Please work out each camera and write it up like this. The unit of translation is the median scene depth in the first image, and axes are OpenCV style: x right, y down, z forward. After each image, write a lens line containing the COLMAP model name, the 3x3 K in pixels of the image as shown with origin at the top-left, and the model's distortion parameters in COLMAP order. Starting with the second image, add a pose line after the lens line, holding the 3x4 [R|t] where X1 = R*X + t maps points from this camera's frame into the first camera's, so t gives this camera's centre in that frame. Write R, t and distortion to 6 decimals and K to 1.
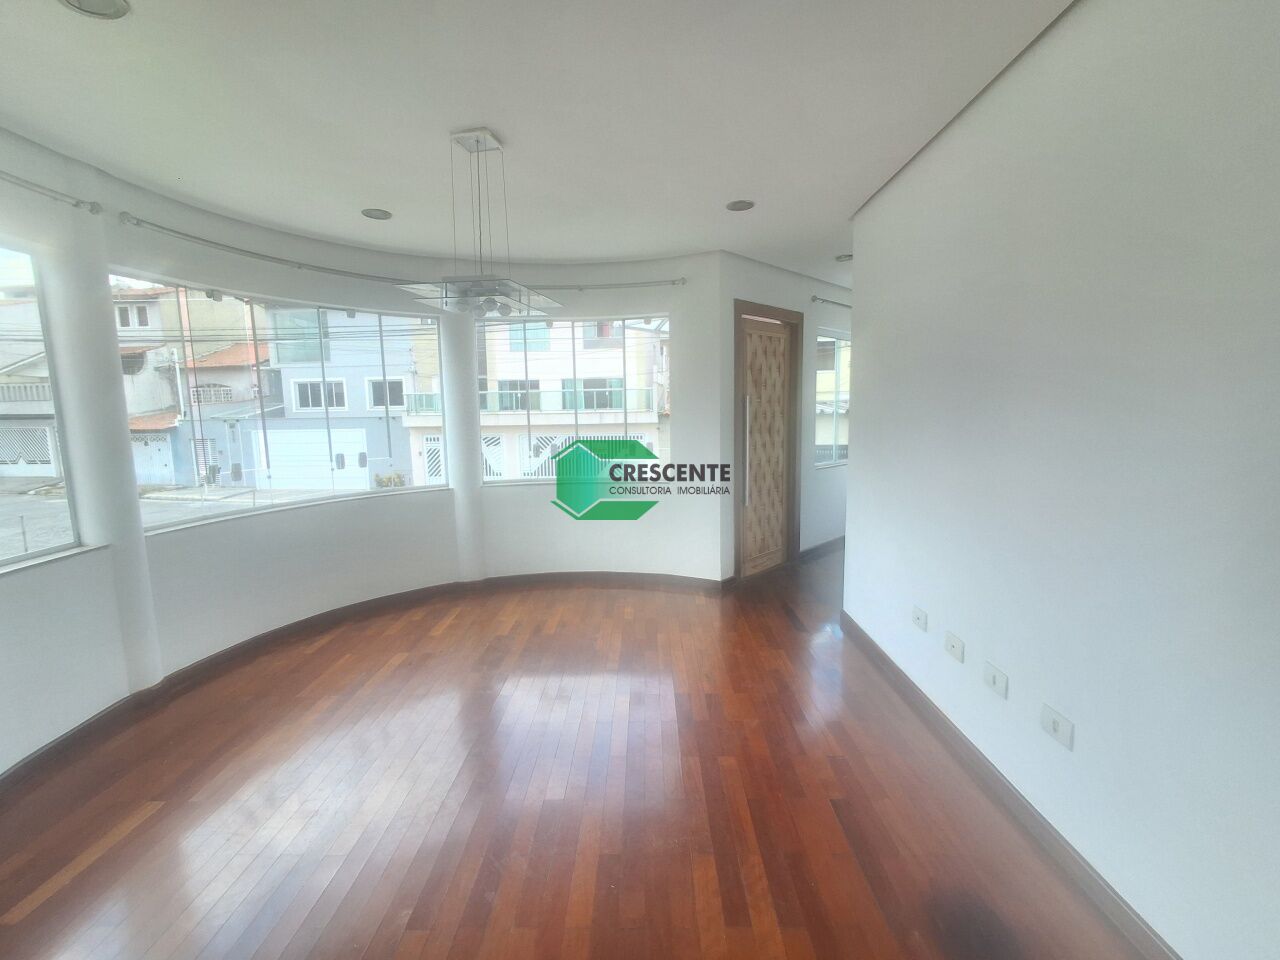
lens RADIAL K [[581.7, 0, 640.0], [0, 581.7, 480.0], [0, 0, 1]] dist [-0.000410, -0.000380]
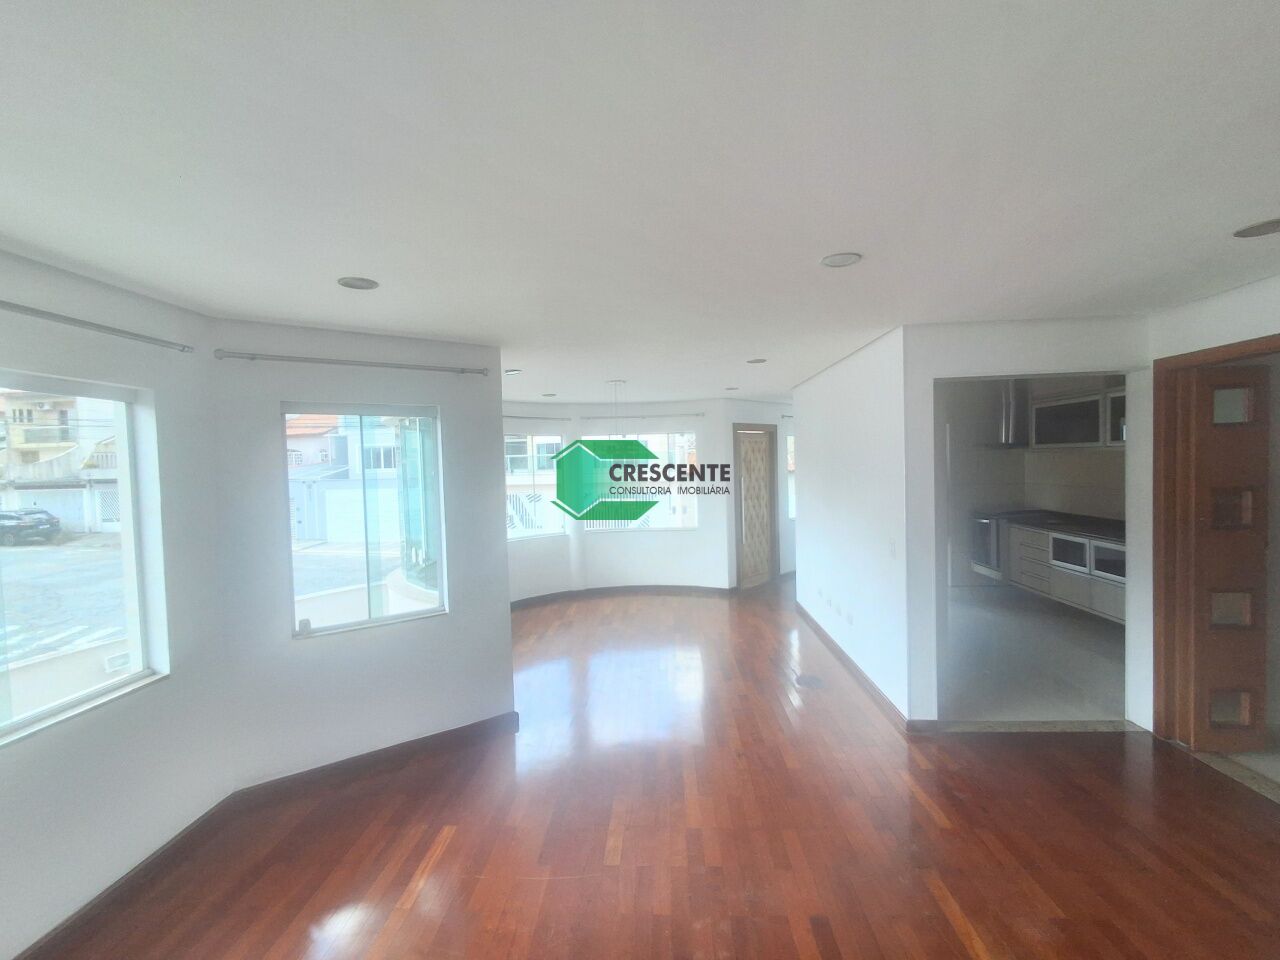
lens RADIAL K [[581.7, 0, 640.0], [0, 581.7, 480.0], [0, 0, 1]] dist [-0.000410, -0.000380]
pose [[0.999481, -0.010227, -0.030559, -0.056973], [0.007451, 0.995949, -0.089611, 0.009857], [0.031352, 0.089337, 0.995508, -0.654449]]
